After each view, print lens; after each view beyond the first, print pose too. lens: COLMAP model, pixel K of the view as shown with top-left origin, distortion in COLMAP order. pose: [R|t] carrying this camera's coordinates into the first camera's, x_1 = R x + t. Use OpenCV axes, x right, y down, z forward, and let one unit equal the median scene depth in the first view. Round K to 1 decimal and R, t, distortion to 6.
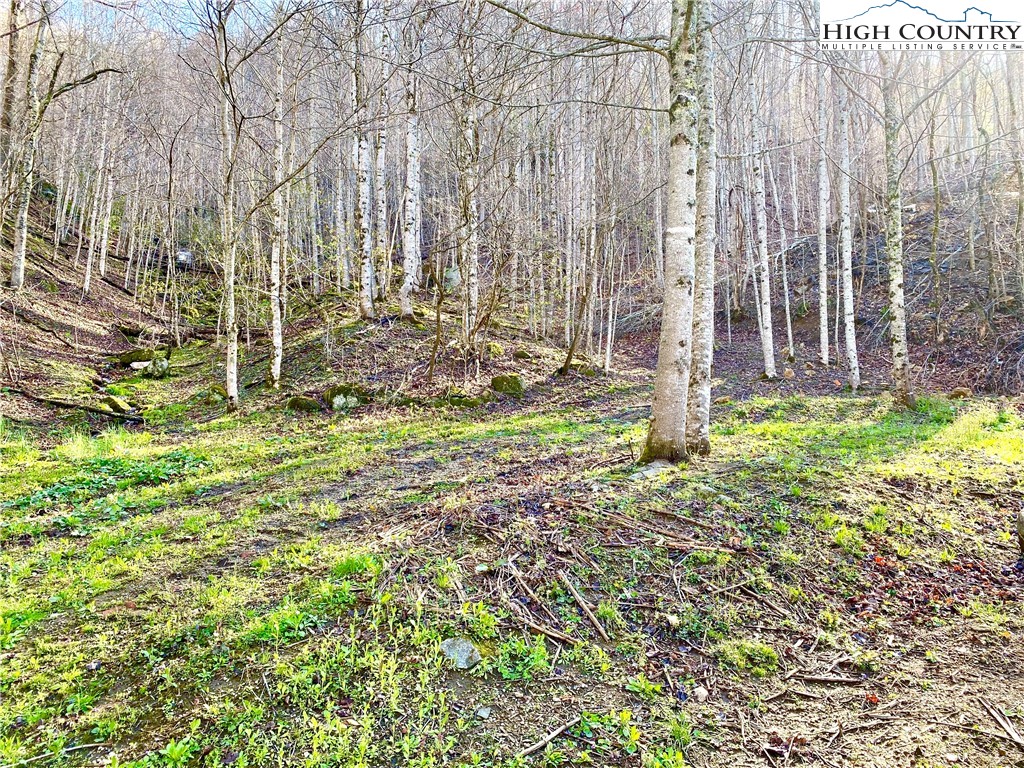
lens RADIAL K [[772.5, 0, 509.8], [0, 772.5, 391.5], [0, 0, 1]] dist [0.014174, -0.019879]
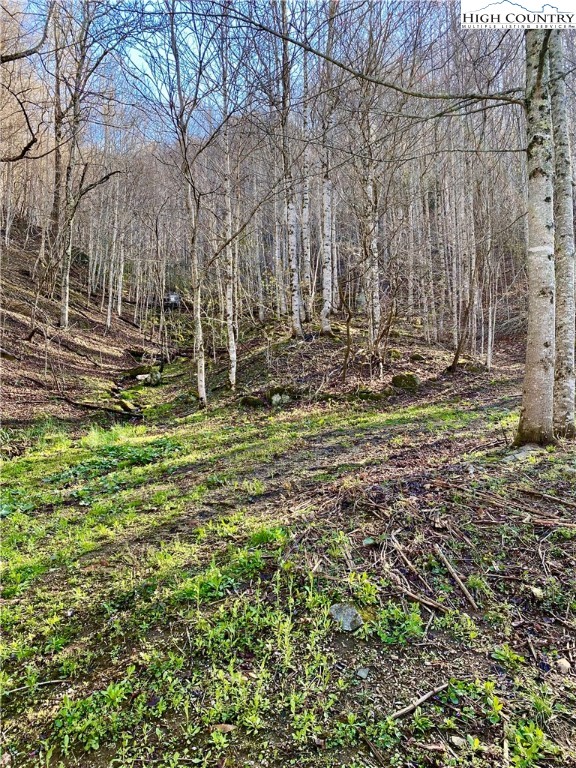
lens RADIAL K [[579.4, 0, 287.1], [0, 579.4, 384.6], [0, 0, 1]] dist [0.014174, -0.019879]
pose [[0.976089, -0.034876, -0.214556, 0.024768], [0.034061, 0.999392, -0.007493, -0.008219], [0.214687, 0.000006, 0.976683, 0.049002]]
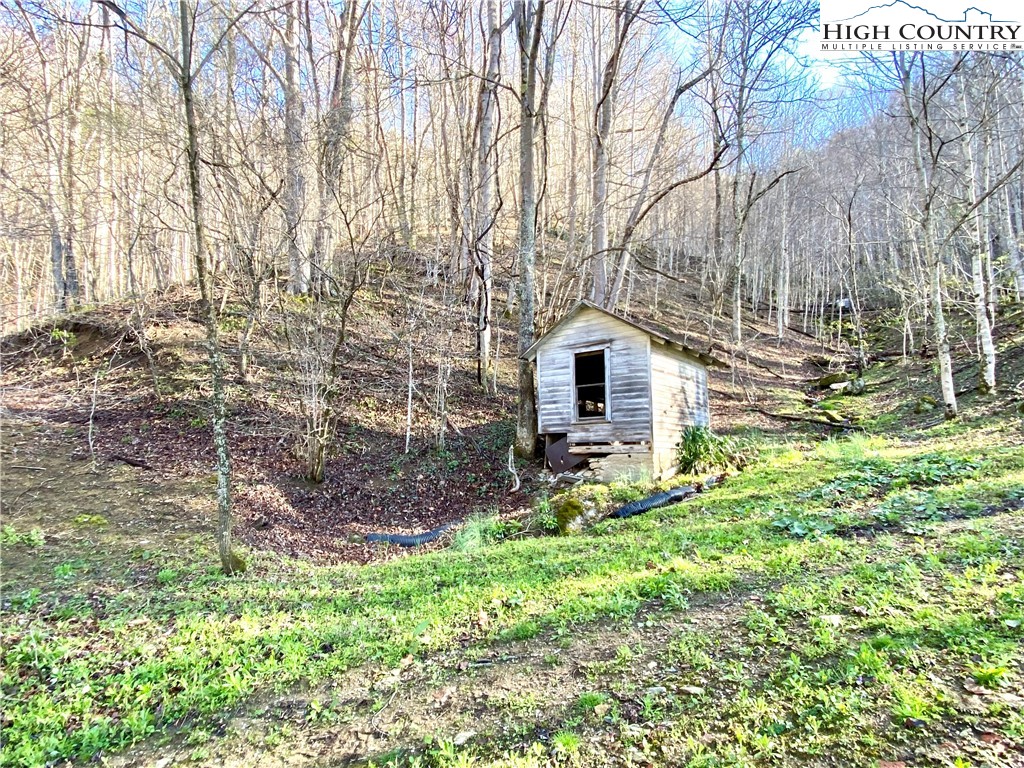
lens RADIAL K [[542.0, 0, 505.7], [0, 542.0, 378.6], [0, 0, 1]] dist [0.016001, -0.007496]
pose [[0.589295, -0.101487, -0.801518, -0.231260], [0.049812, 0.994756, -0.089332, 0.017111], [0.806381, 0.012718, 0.591260, 0.116014]]
